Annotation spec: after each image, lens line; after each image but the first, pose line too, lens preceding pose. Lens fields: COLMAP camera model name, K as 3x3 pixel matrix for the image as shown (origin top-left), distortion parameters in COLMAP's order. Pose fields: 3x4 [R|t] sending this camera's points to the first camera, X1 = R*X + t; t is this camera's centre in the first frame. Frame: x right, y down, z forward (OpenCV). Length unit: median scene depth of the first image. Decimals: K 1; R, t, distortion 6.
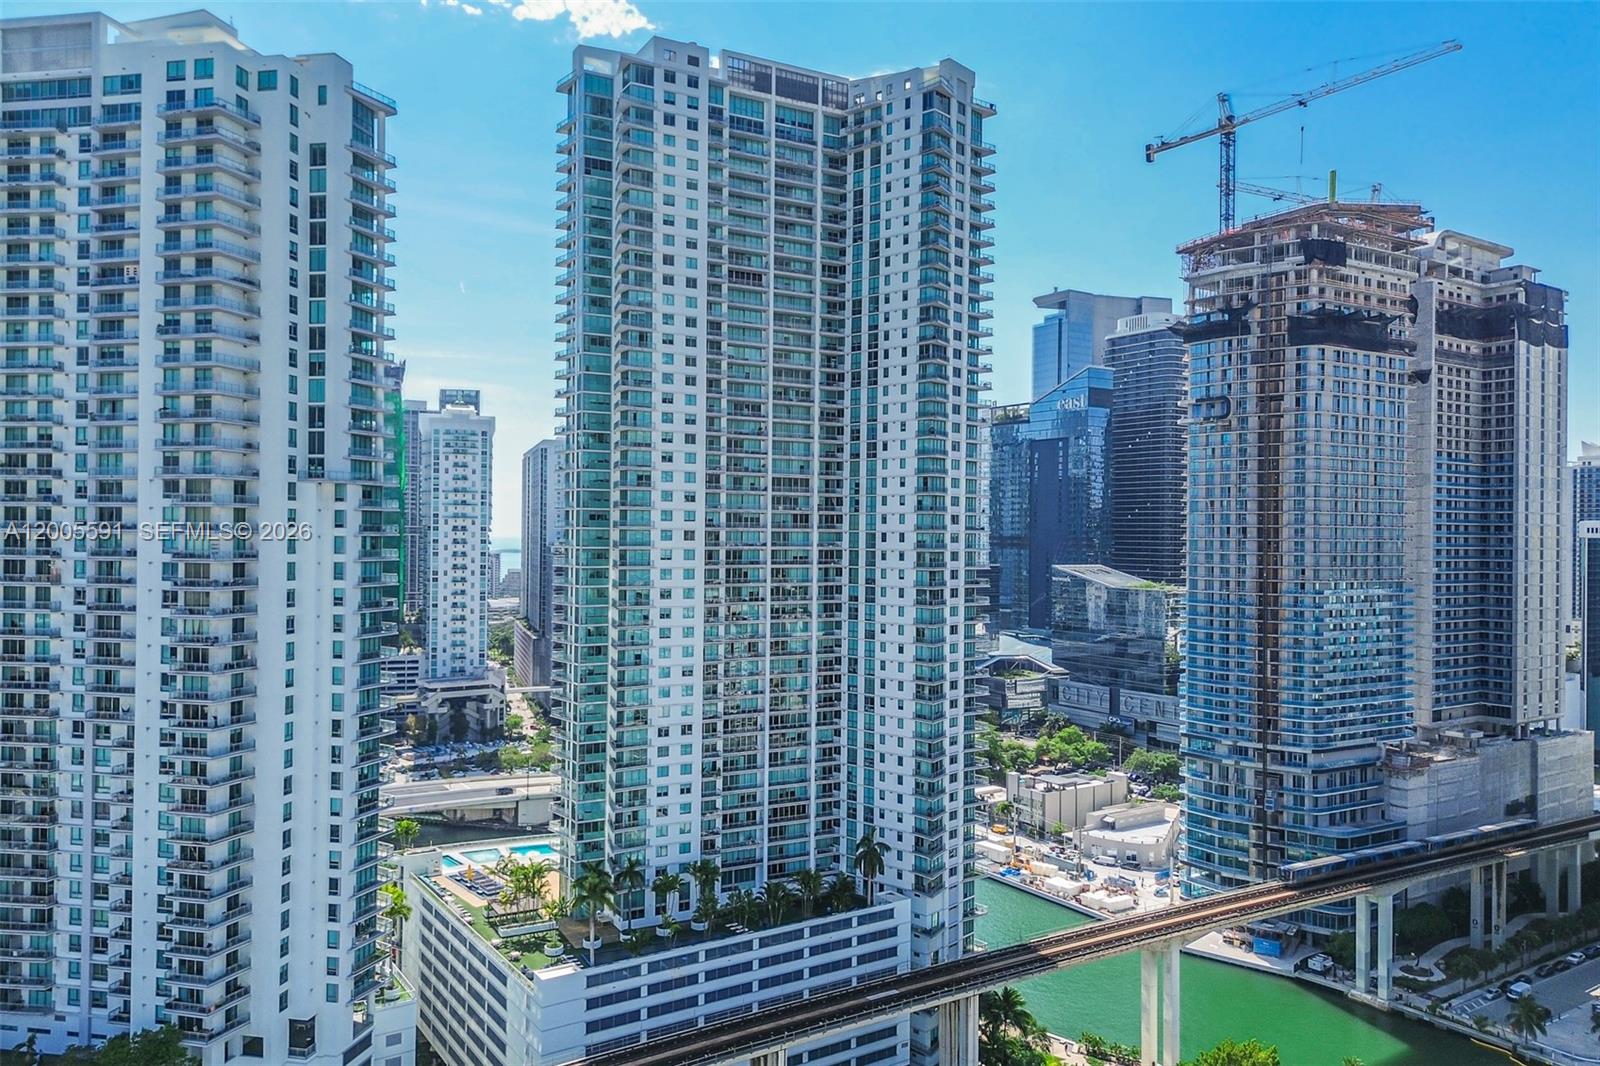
lens RADIAL K [[1133.1, 0, 800.0], [0, 1133.1, 533.0], [0, 0, 1]] dist [0.070527, -0.067444]
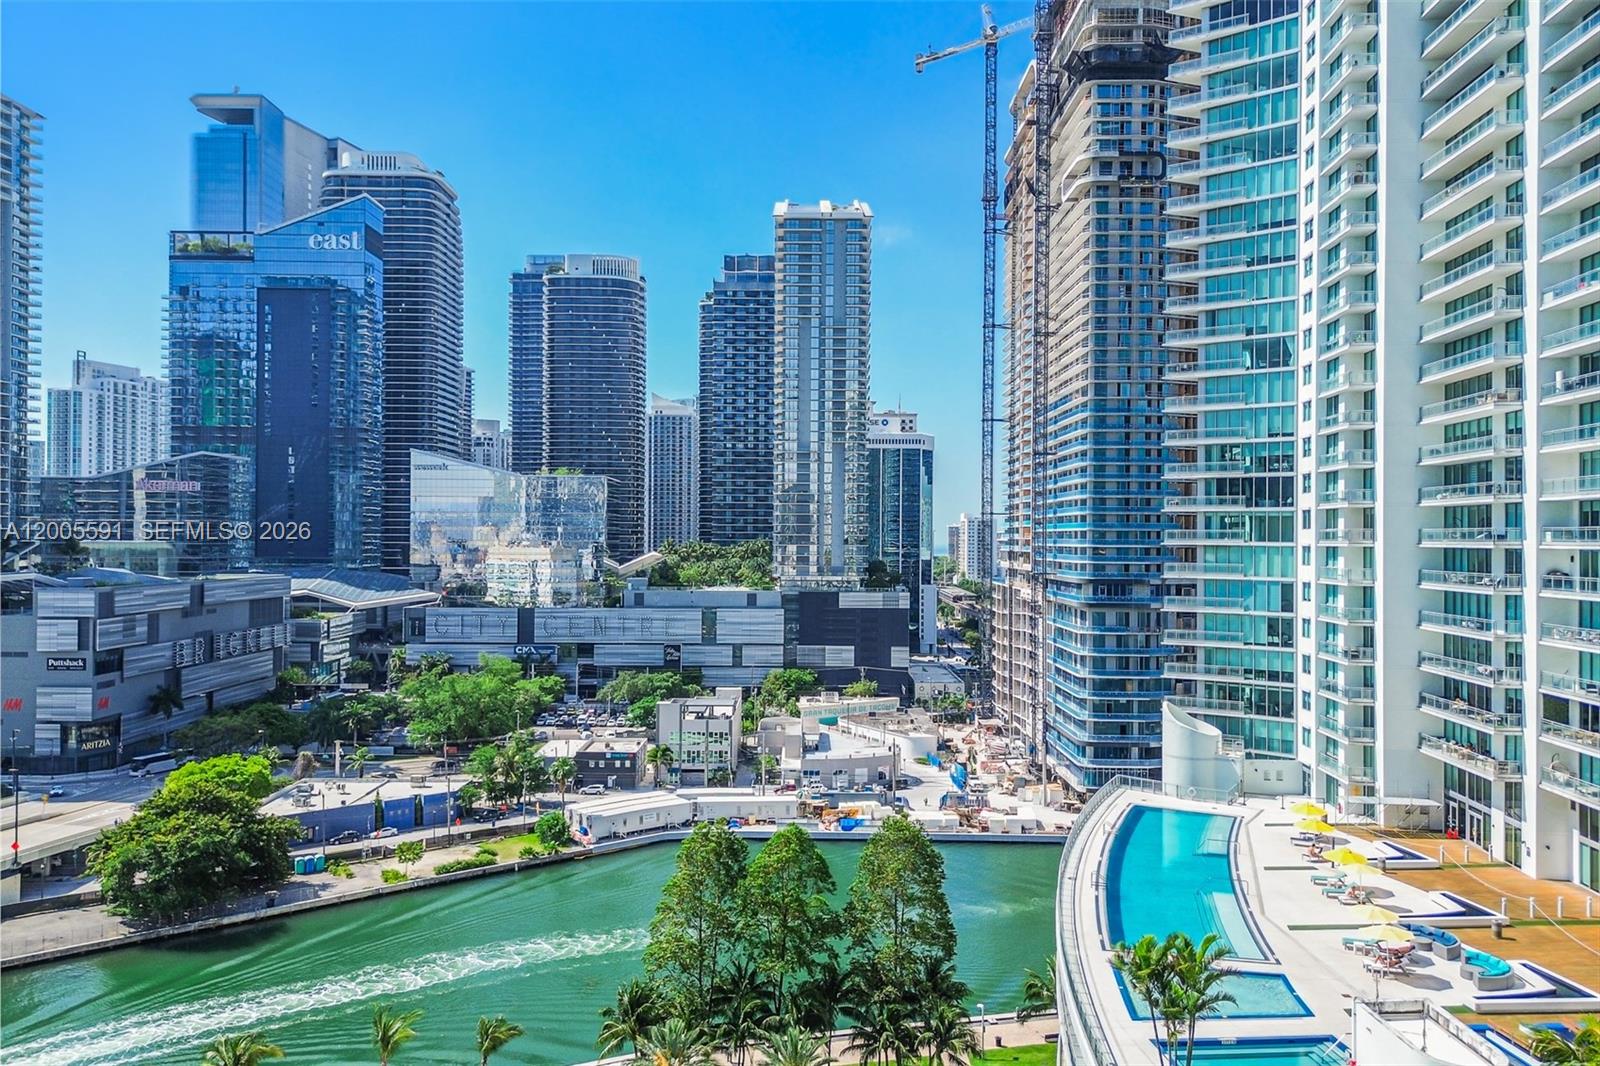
lens RADIAL K [[1133.1, 0, 800.0], [0, 1133.1, 533.0], [0, 0, 1]] dist [0.070527, -0.067444]
pose [[0.551504, 0.000244, 0.834172, -0.604344], [-0.005348, 0.999980, 0.003243, 0.197009], [-0.834155, -0.006250, 0.551495, 1.032997]]
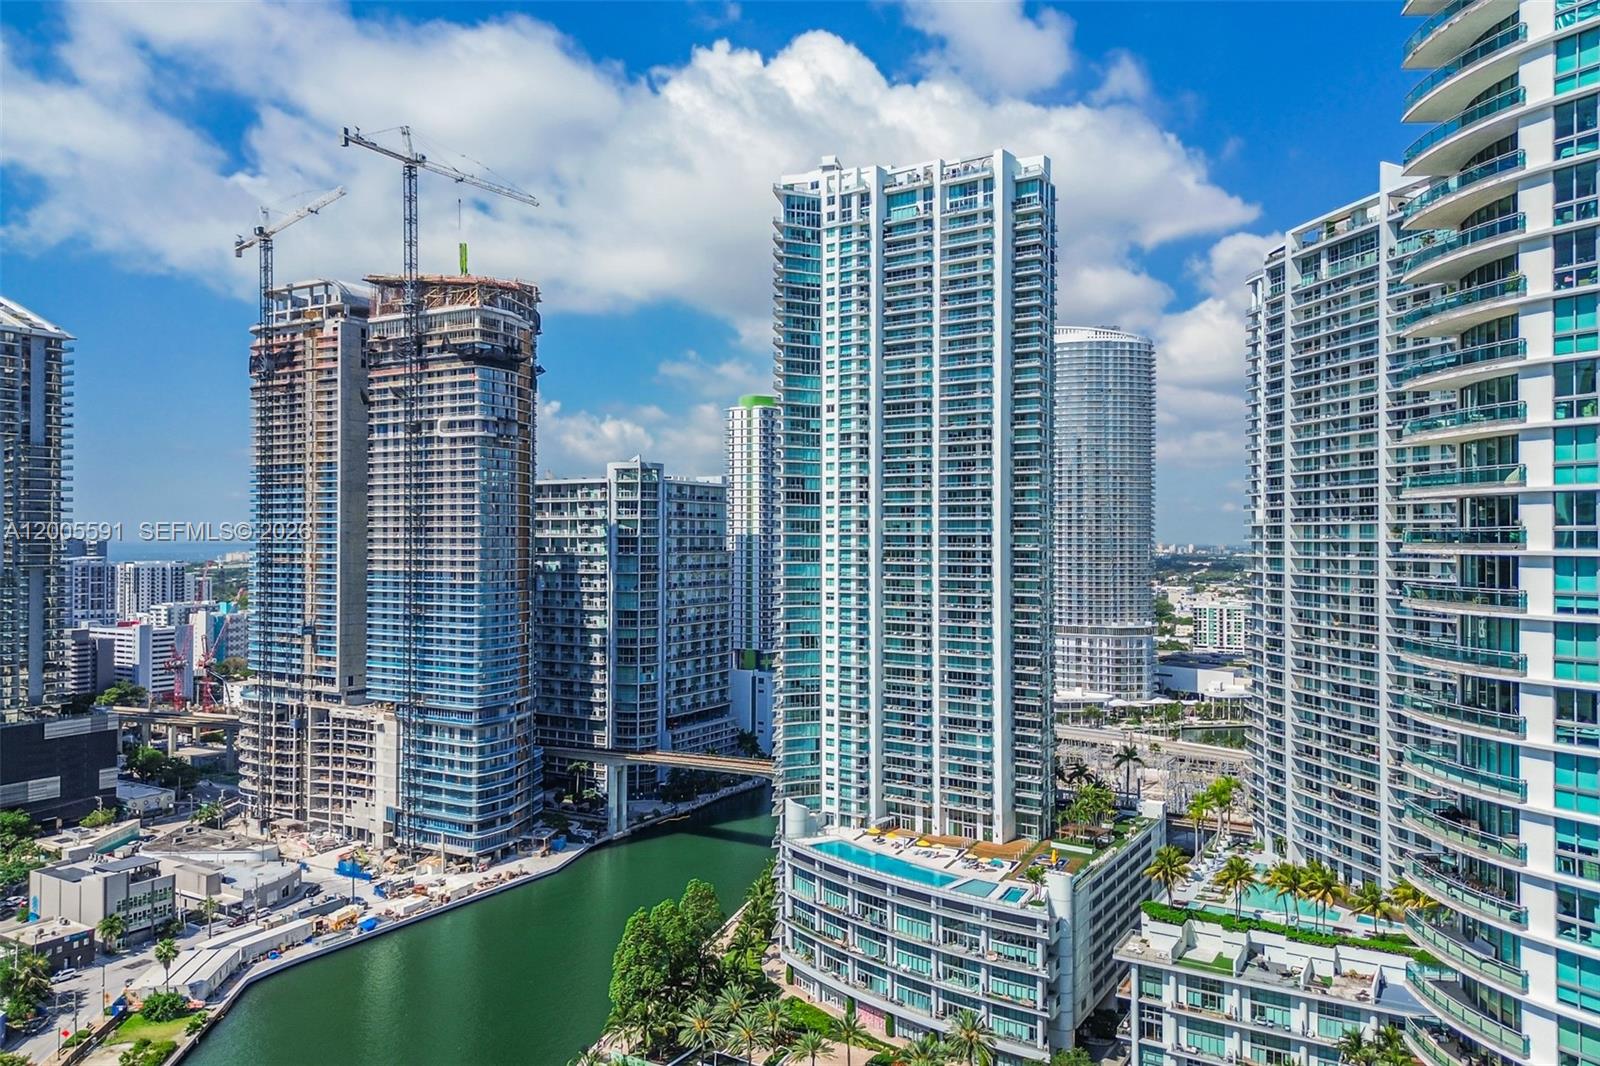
lens RADIAL K [[1133.1, 0, 800.0], [0, 1133.1, 533.0], [0, 0, 1]] dist [0.070527, -0.067444]
pose [[-0.432777, -0.004228, 0.901491, -1.166167], [-0.009921, 0.999951, -0.000073, -0.006115], [-0.901446, -0.008975, -0.432798, 1.698400]]
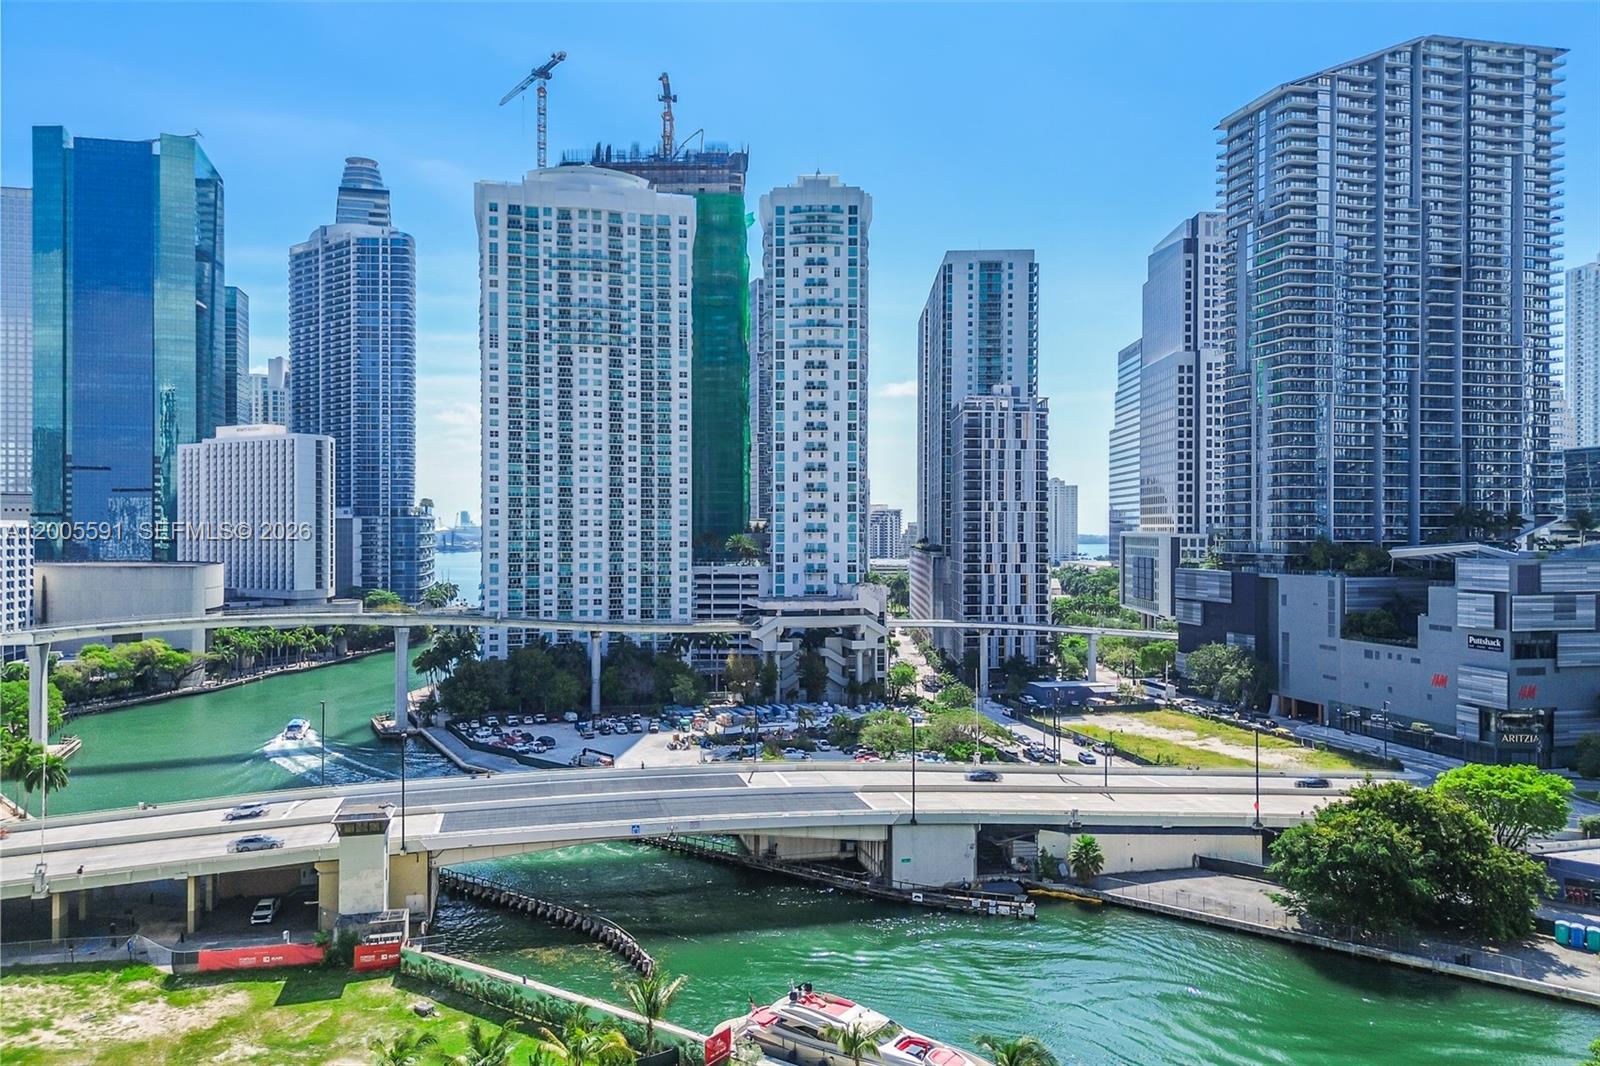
lens RADIAL K [[1134.2, 0, 802.5], [0, 1134.2, 532.8], [0, 0, 1]] dist [0.081535, -0.084868]
pose [[0.939053, -0.007298, -0.343694, -0.243893], [0.008244, 0.999965, 0.001292, 0.231695], [0.343673, -0.004046, 0.939081, 1.090610]]
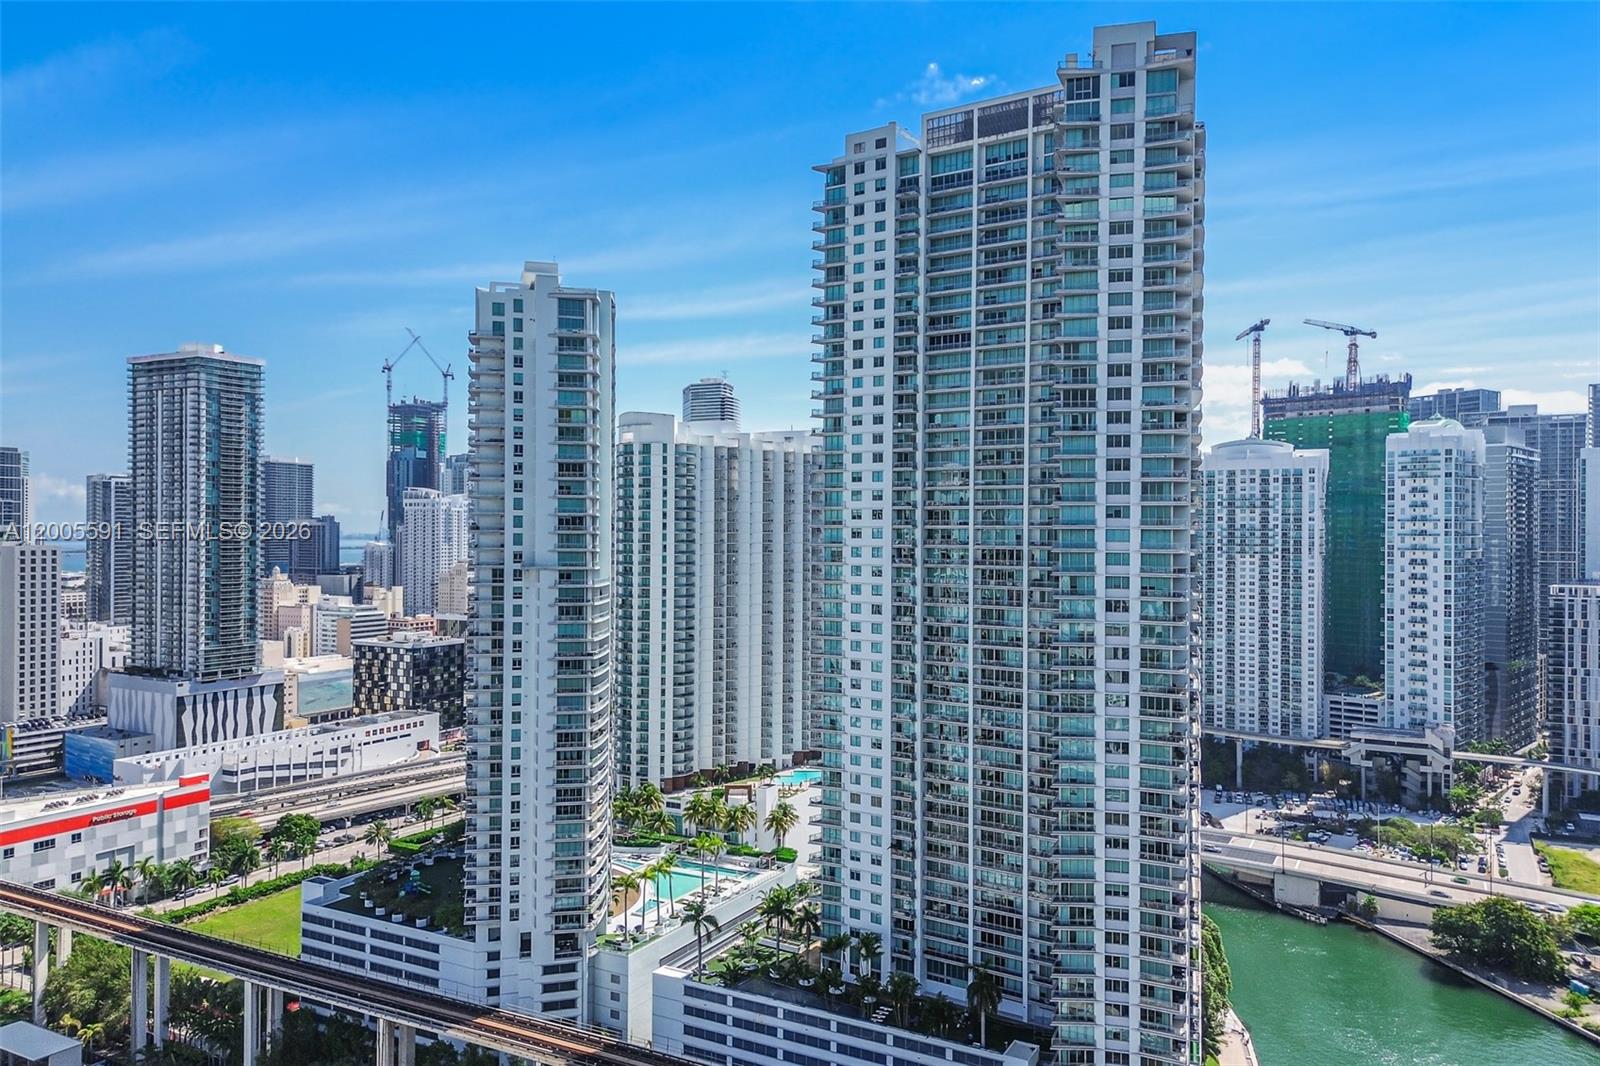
lens RADIAL K [[1134.2, 0, 802.5], [0, 1134.2, 532.8], [0, 0, 1]] dist [0.081535, -0.084868]
pose [[0.463735, -0.005241, -0.885958, 0.716990], [-0.000051, 0.999982, -0.005942, -0.056224], [0.885974, 0.002801, 0.463726, 0.434749]]
